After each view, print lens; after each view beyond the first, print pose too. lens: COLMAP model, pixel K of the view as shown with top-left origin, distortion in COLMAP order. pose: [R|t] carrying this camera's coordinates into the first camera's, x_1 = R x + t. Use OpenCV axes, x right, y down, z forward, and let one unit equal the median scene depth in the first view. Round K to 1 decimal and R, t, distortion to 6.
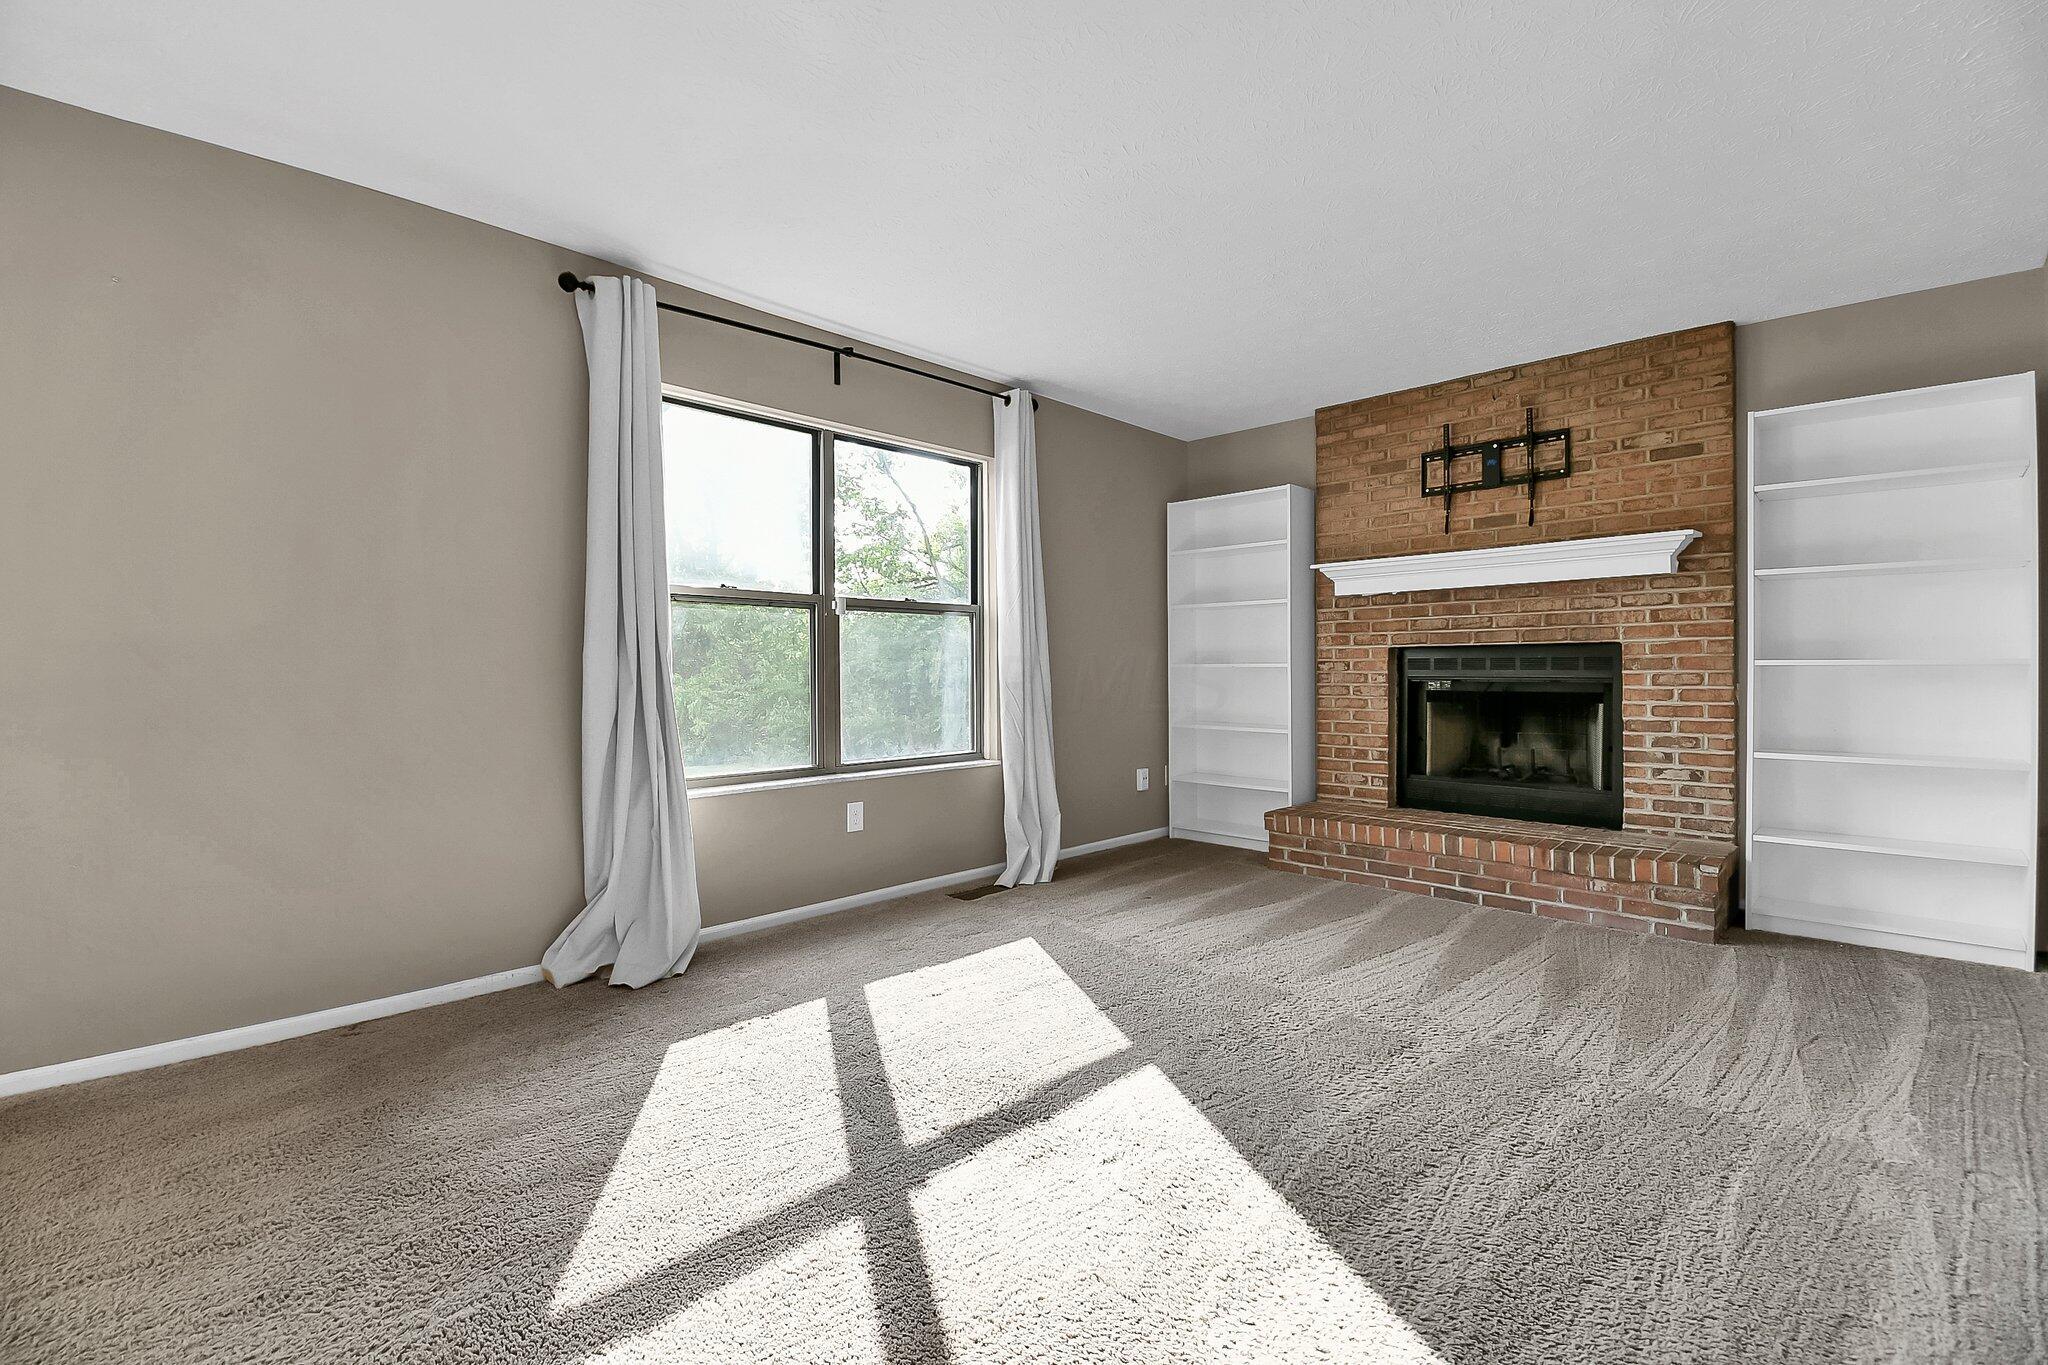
lens RADIAL K [[907.7, 0, 1025.7], [0, 907.7, 681.2], [0, 0, 1]] dist [0.000298, -0.001366]
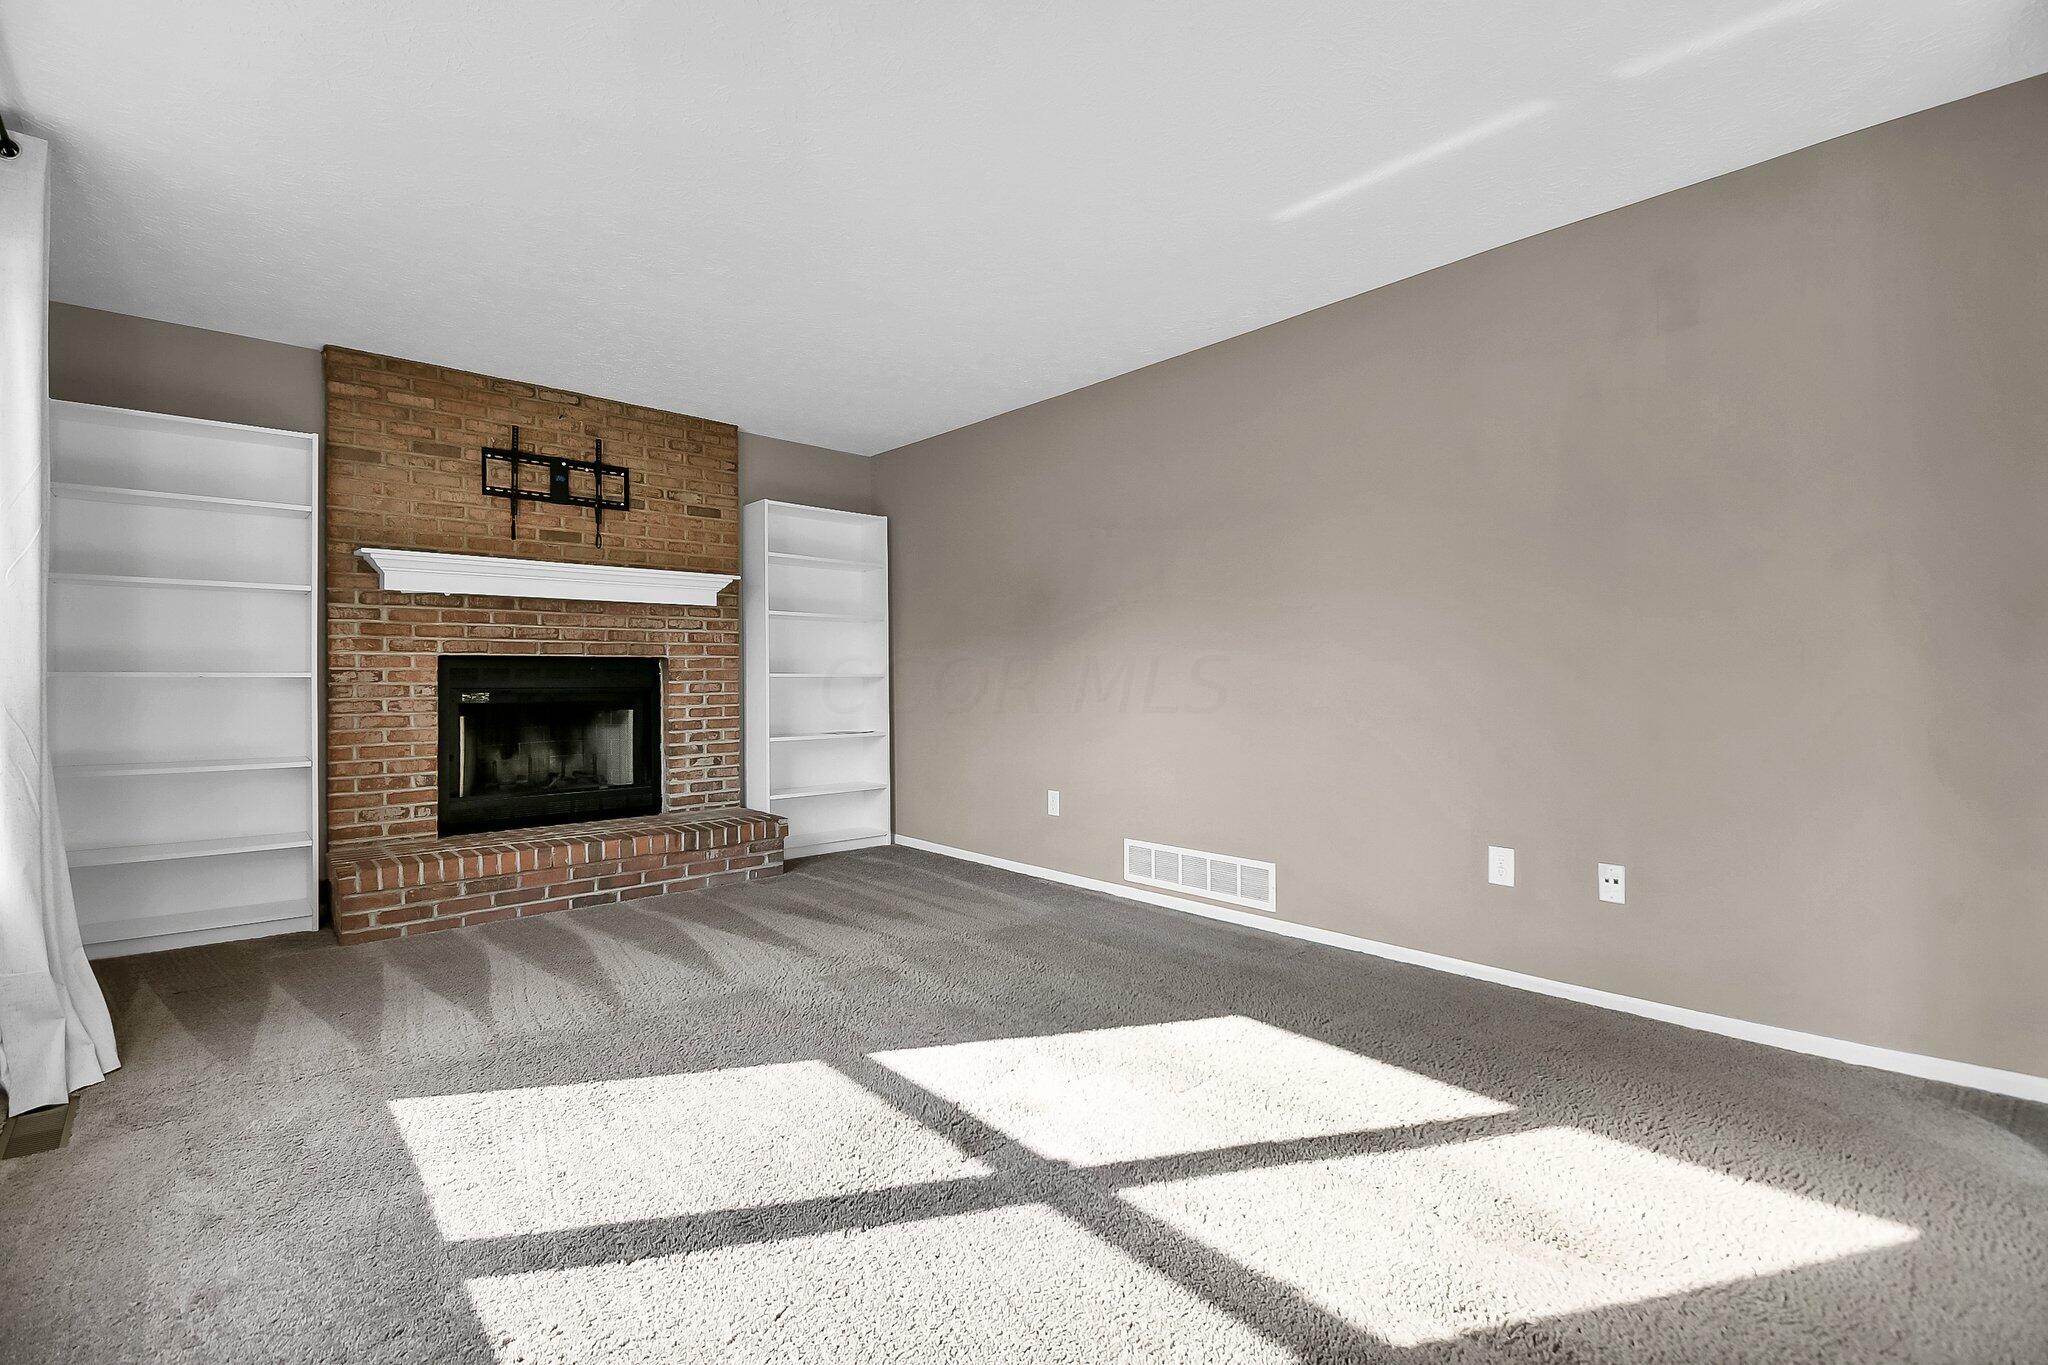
lens RADIAL K [[907.7, 0, 1057.4], [0, 907.7, 682.3], [0, 0, 1]] dist [0.000298, -0.001366]
pose [[0.020842, -0.001128, 0.999782, -0.507813], [0.016888, 0.999857, 0.000776, -0.001986], [-0.999640, 0.016868, 0.020858, 0.424972]]
